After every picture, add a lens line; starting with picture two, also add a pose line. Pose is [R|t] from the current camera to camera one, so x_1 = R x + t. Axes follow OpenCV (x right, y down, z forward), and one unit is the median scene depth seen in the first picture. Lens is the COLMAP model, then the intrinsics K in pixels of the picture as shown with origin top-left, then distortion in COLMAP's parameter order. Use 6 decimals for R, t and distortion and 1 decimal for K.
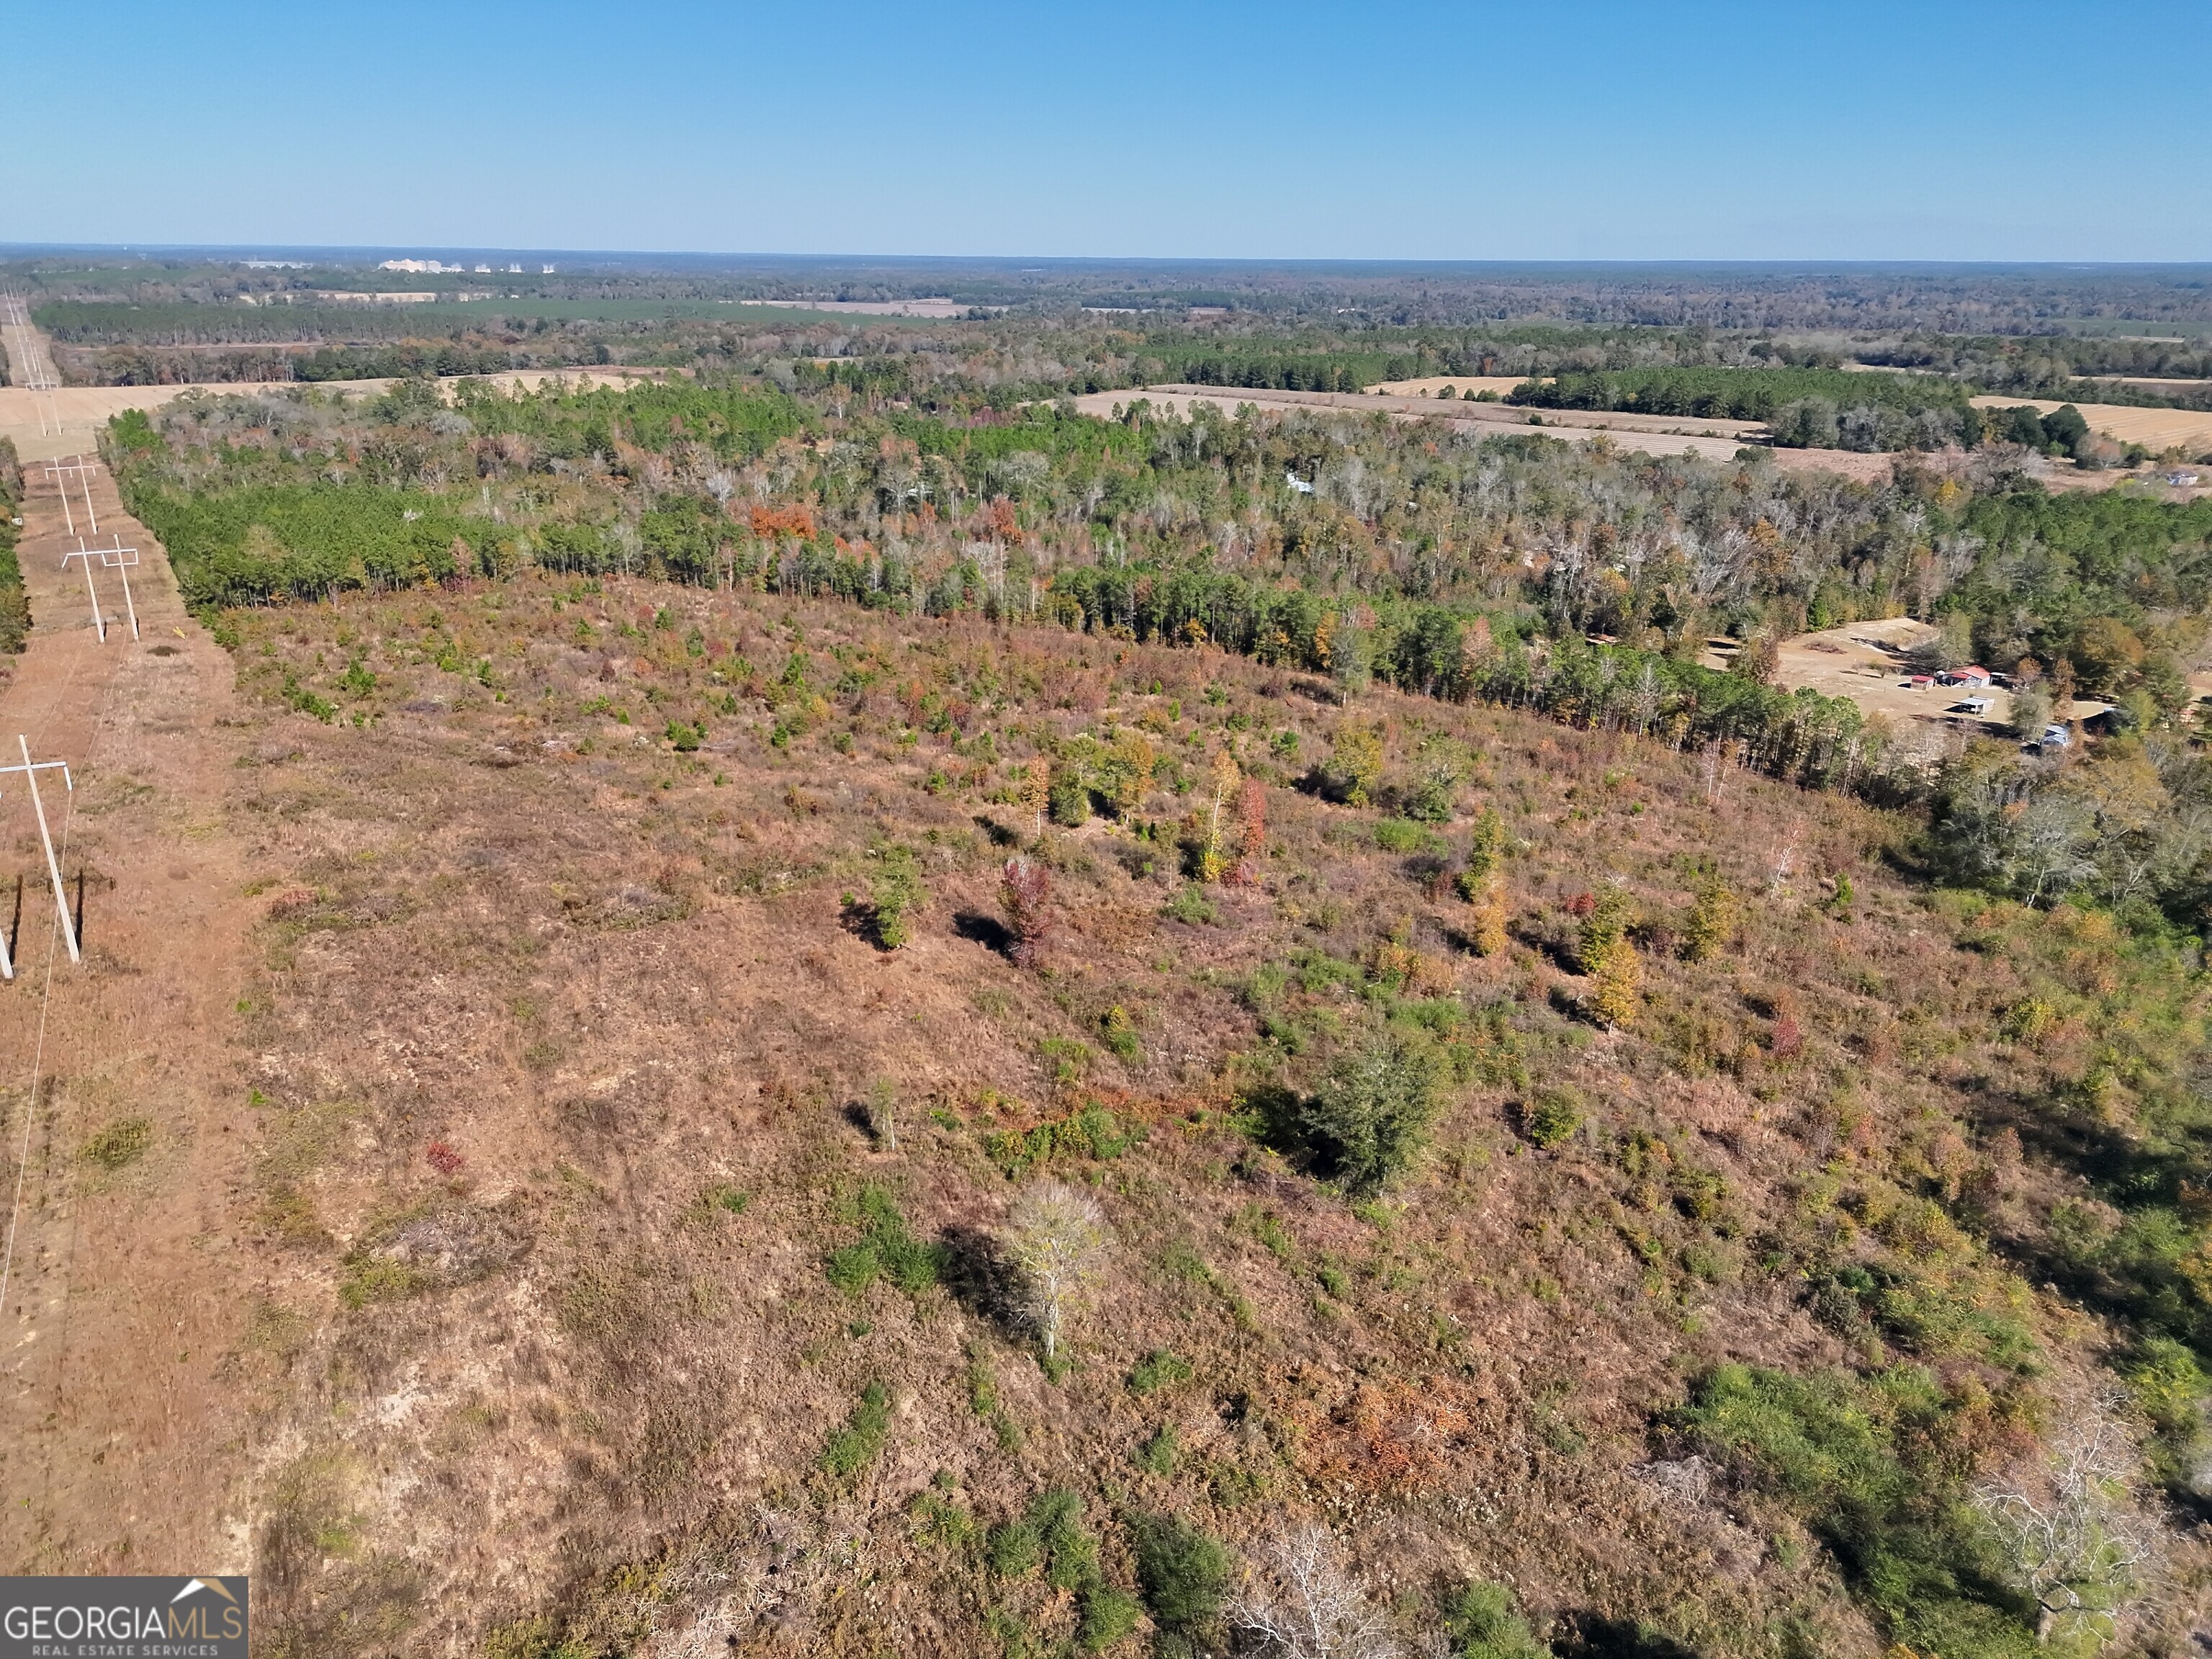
lens RADIAL K [[1556.8, 0, 1098.4], [0, 1556.8, 831.4], [0, 0, 1]] dist [0.062192, -0.048829]
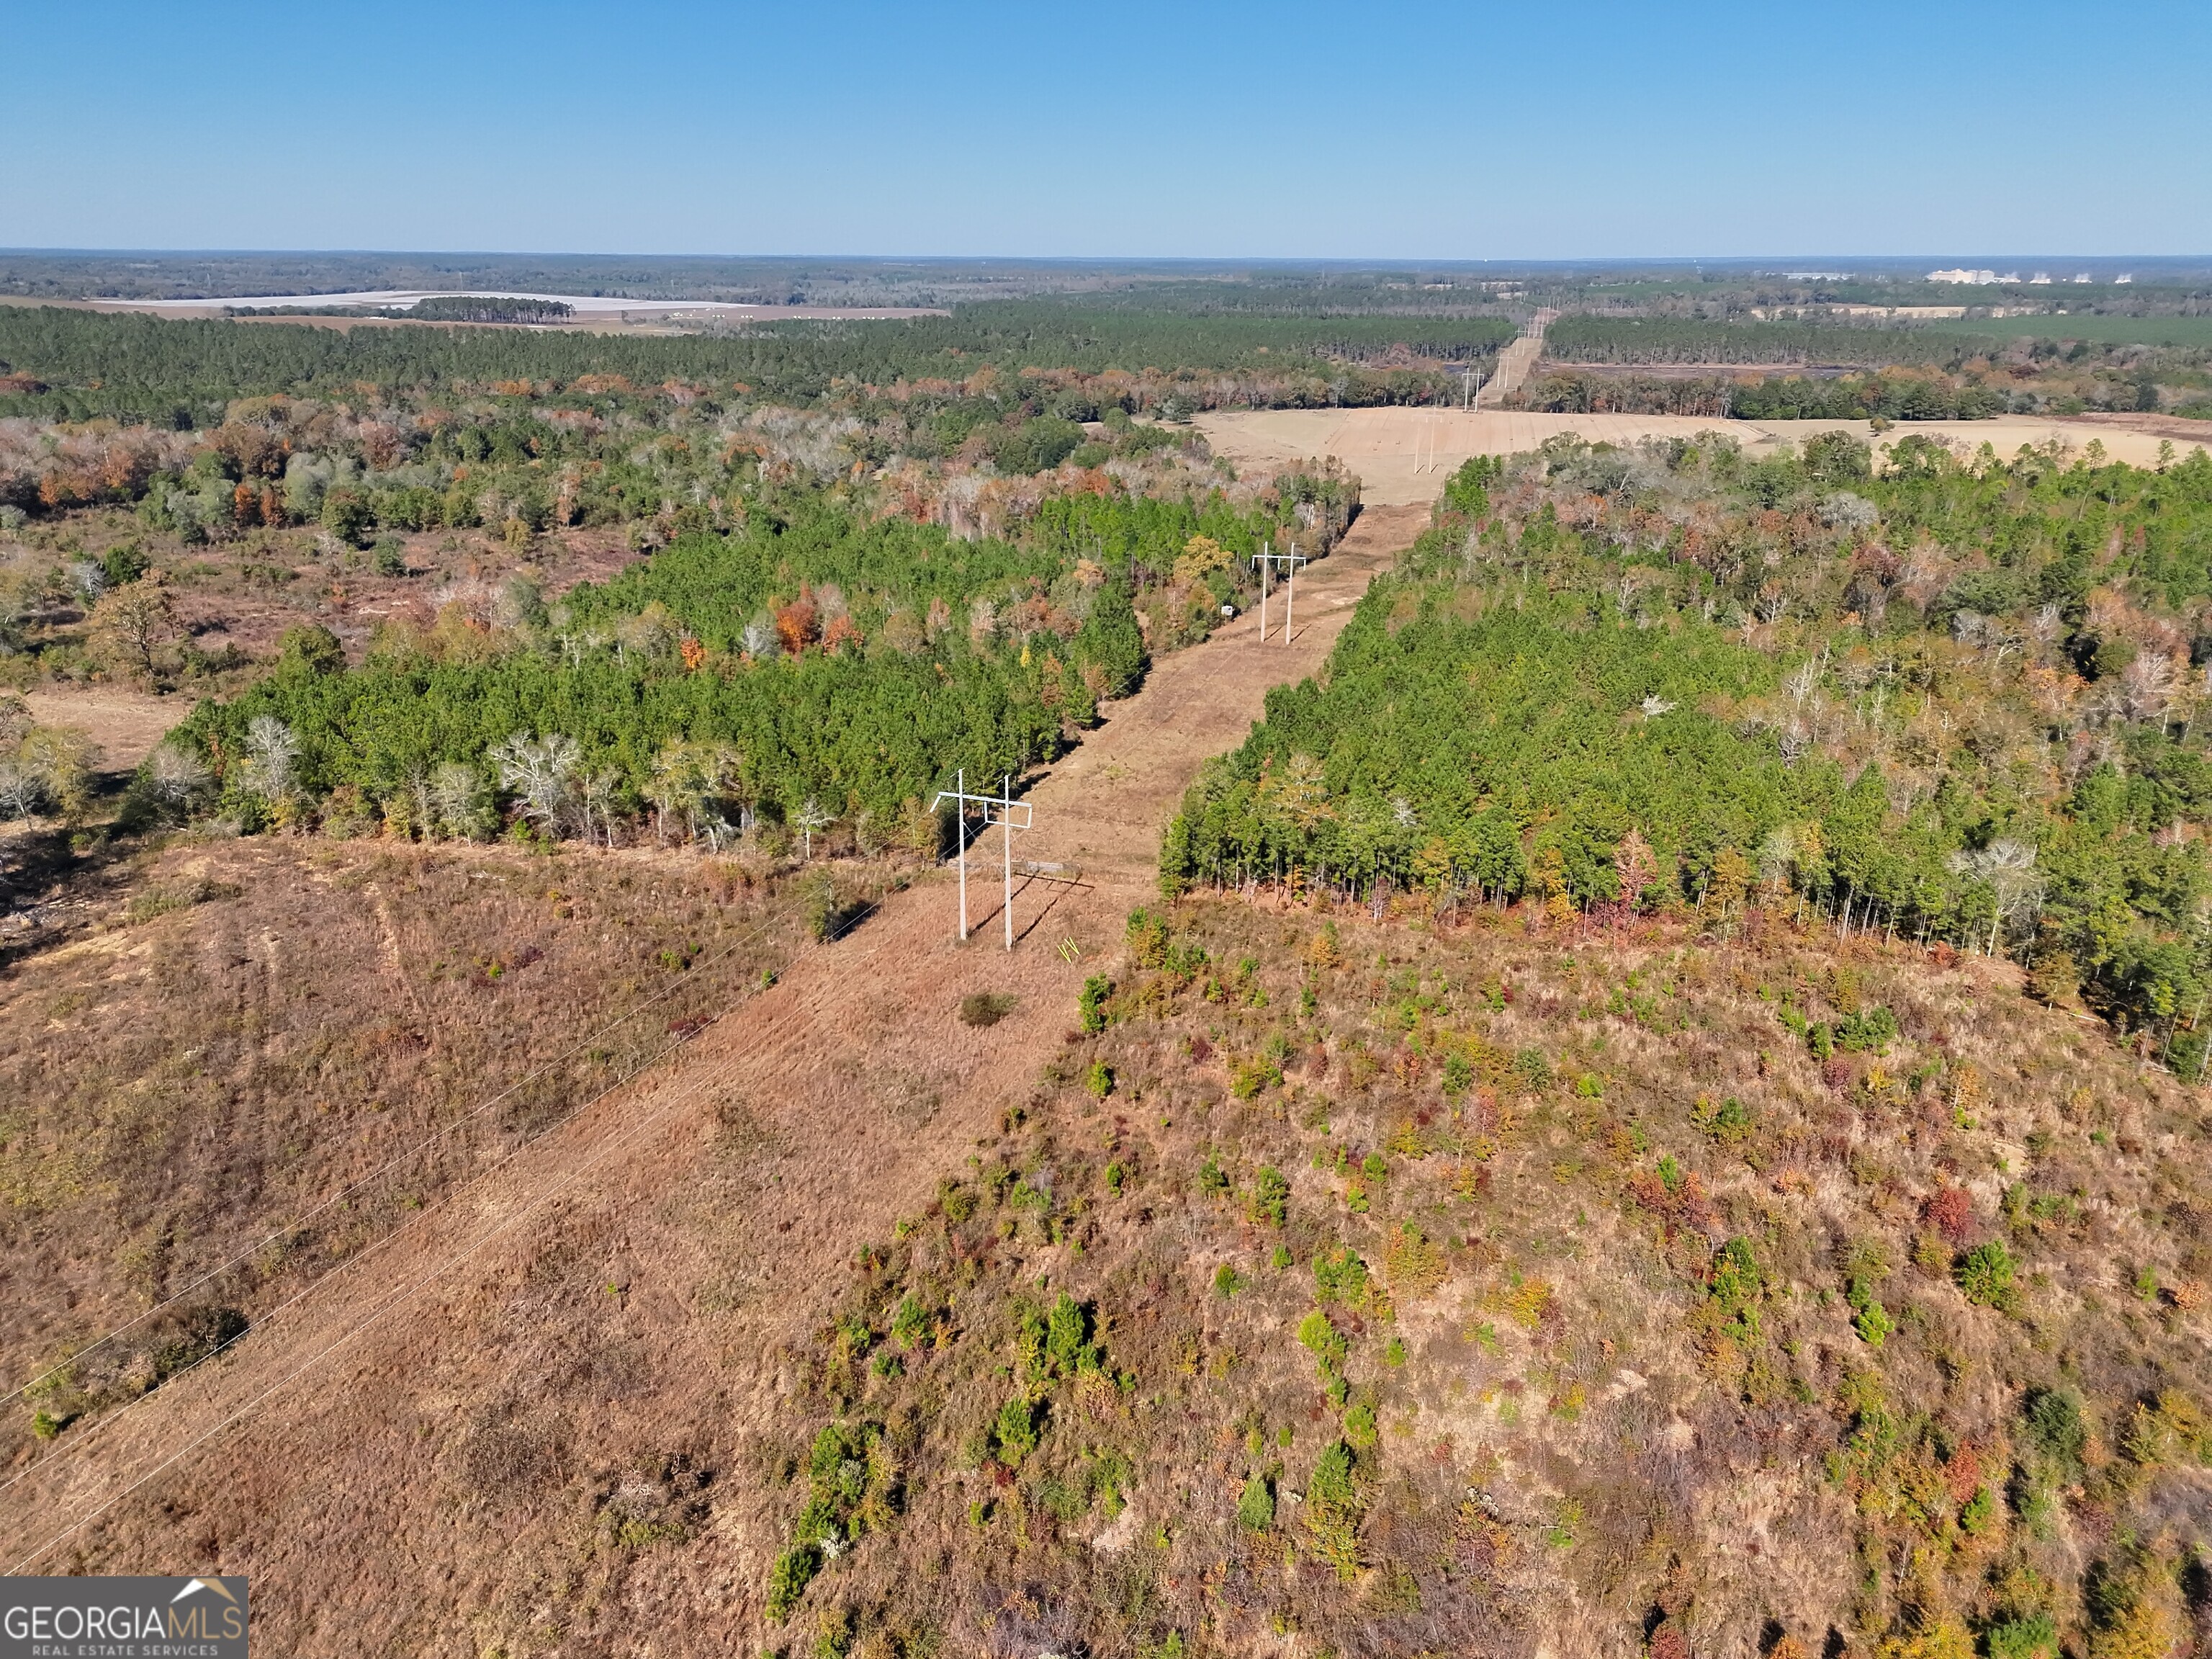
lens RADIAL K [[1556.8, 0, 1109.4], [0, 1556.8, 842.4], [0, 0, 1]] dist [0.062192, -0.048829]
pose [[0.651397, 0.262937, -0.711721, -0.048771], [-0.262639, 0.958182, 0.113612, -0.060570], [0.711831, 0.112919, 0.693214, 0.163142]]
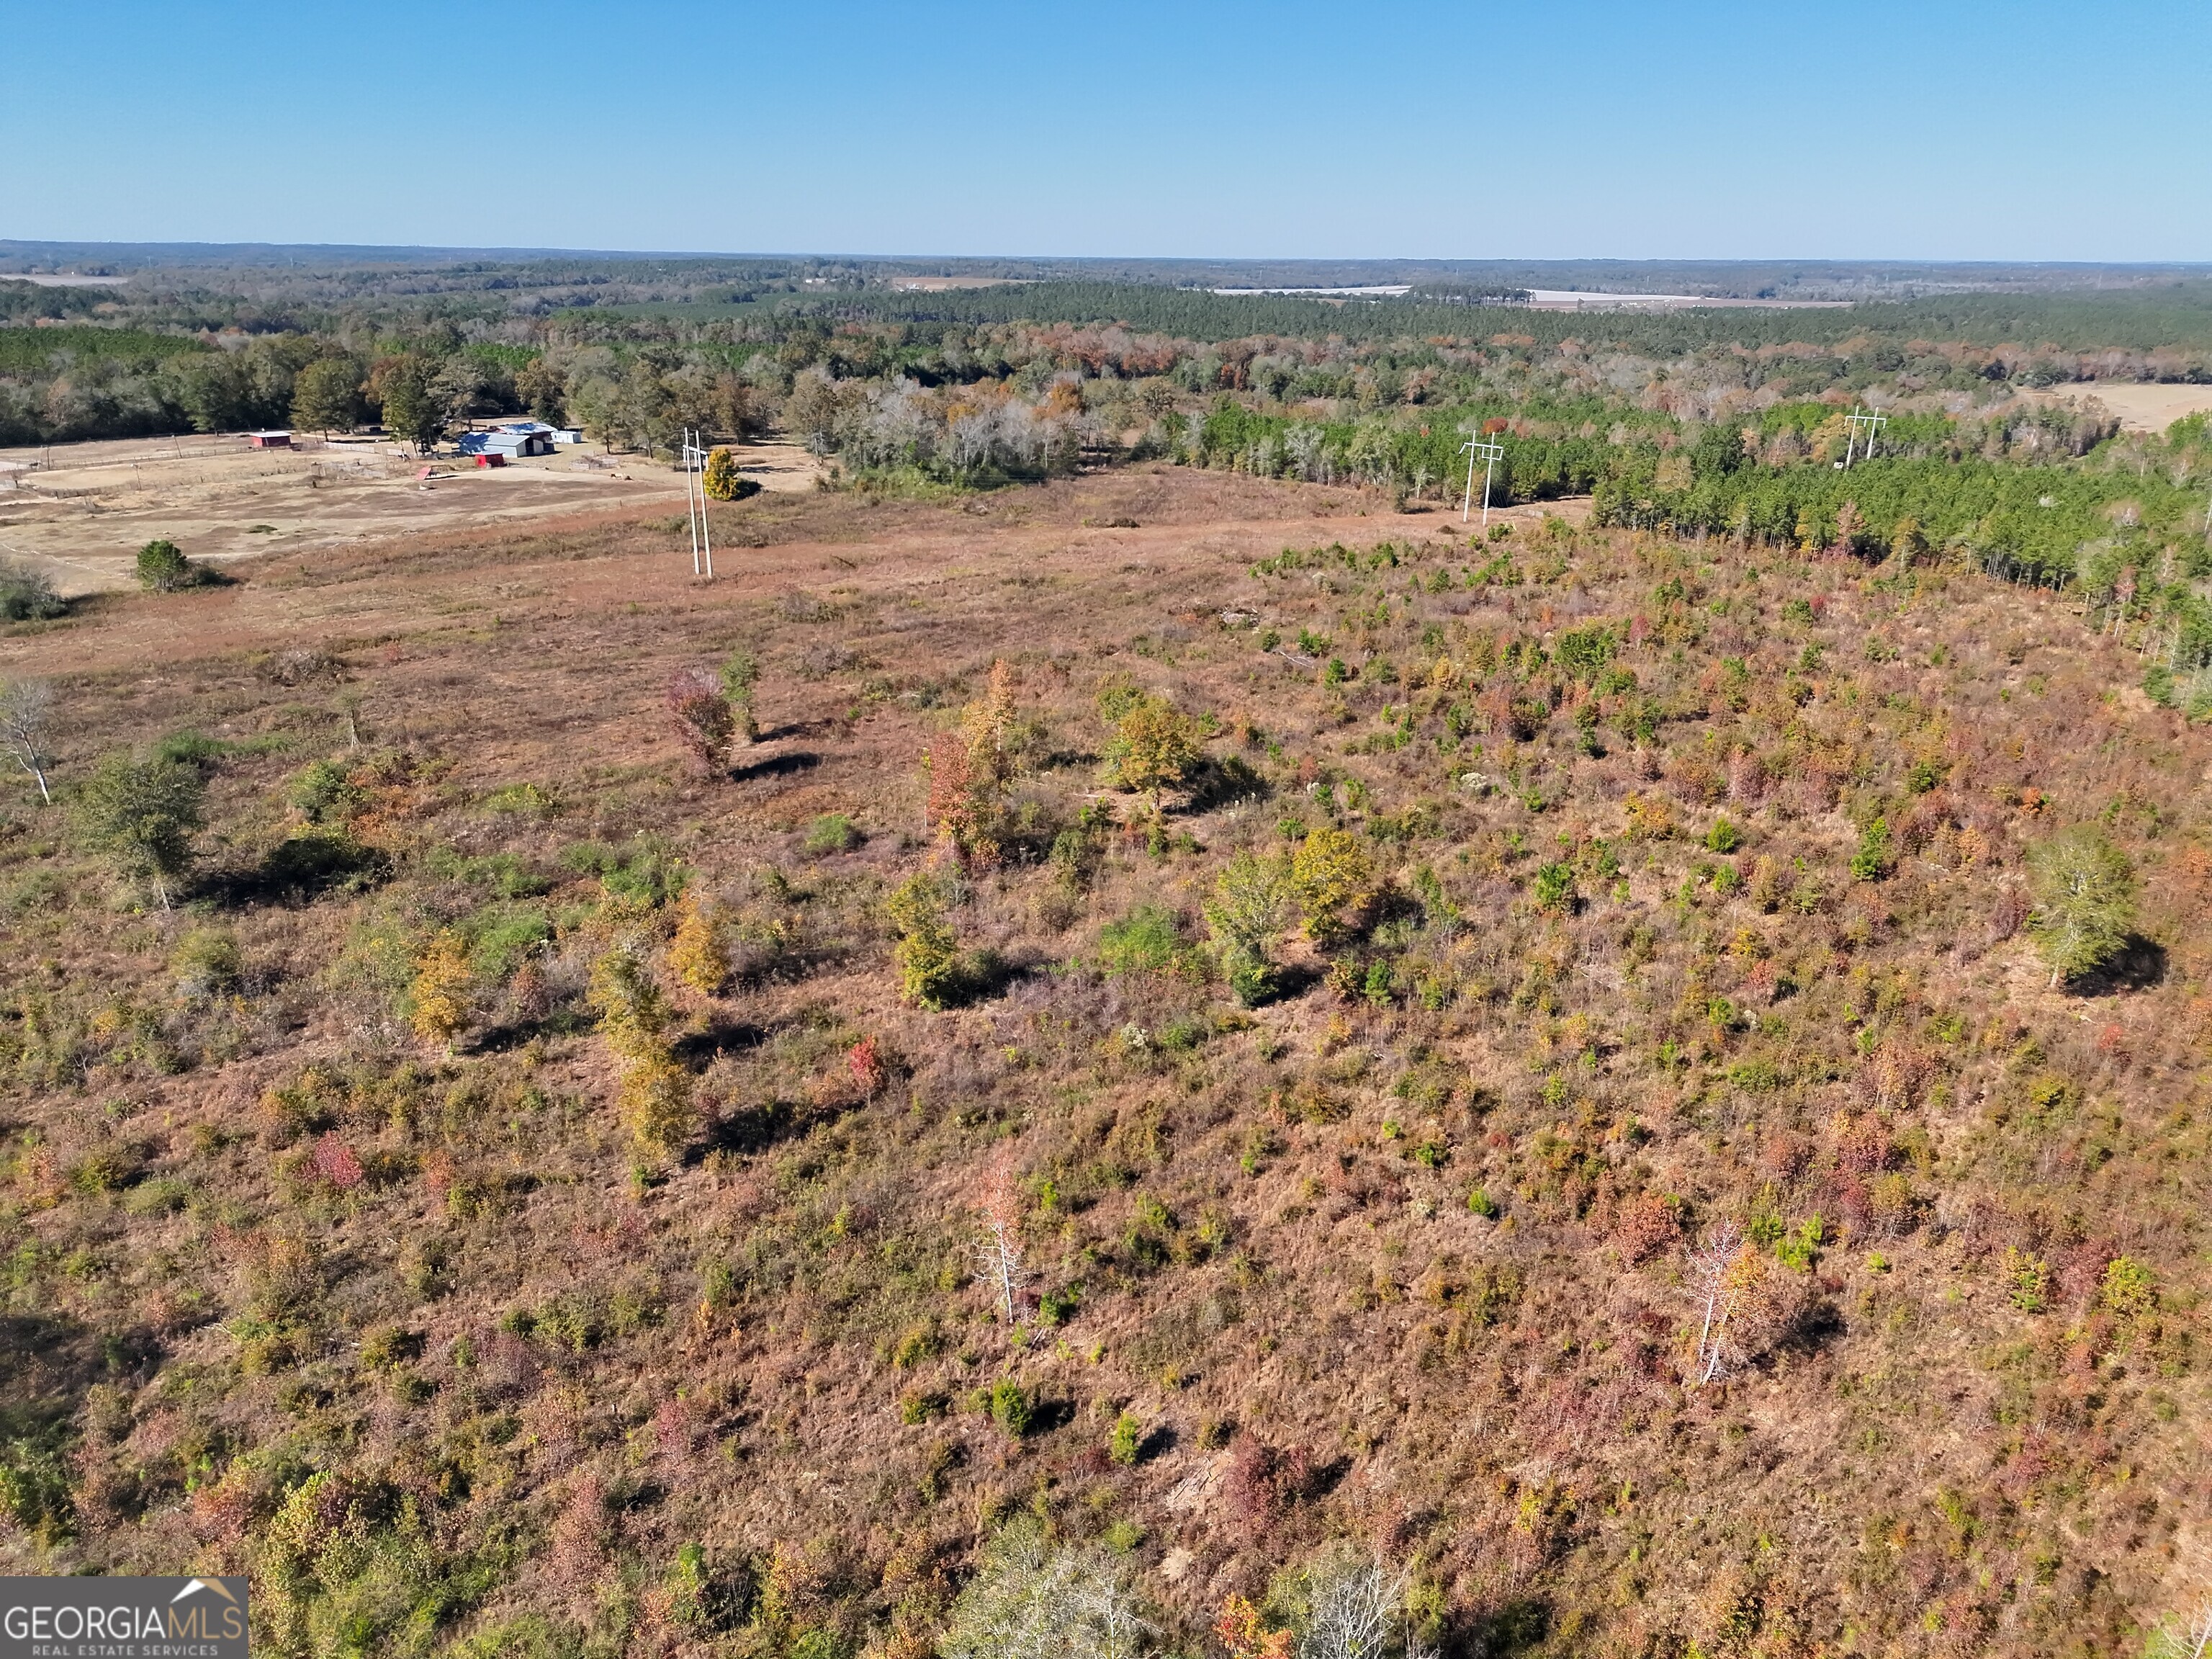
lens RADIAL K [[1556.8, 0, 1109.7], [0, 1556.8, 829.7], [0, 0, 1]] dist [0.062192, -0.048829]
pose [[0.122528, 0.337938, -0.933159, 0.134855], [-0.353111, 0.893563, 0.277233, -0.037073], [0.927523, 0.295540, 0.228816, 0.142176]]
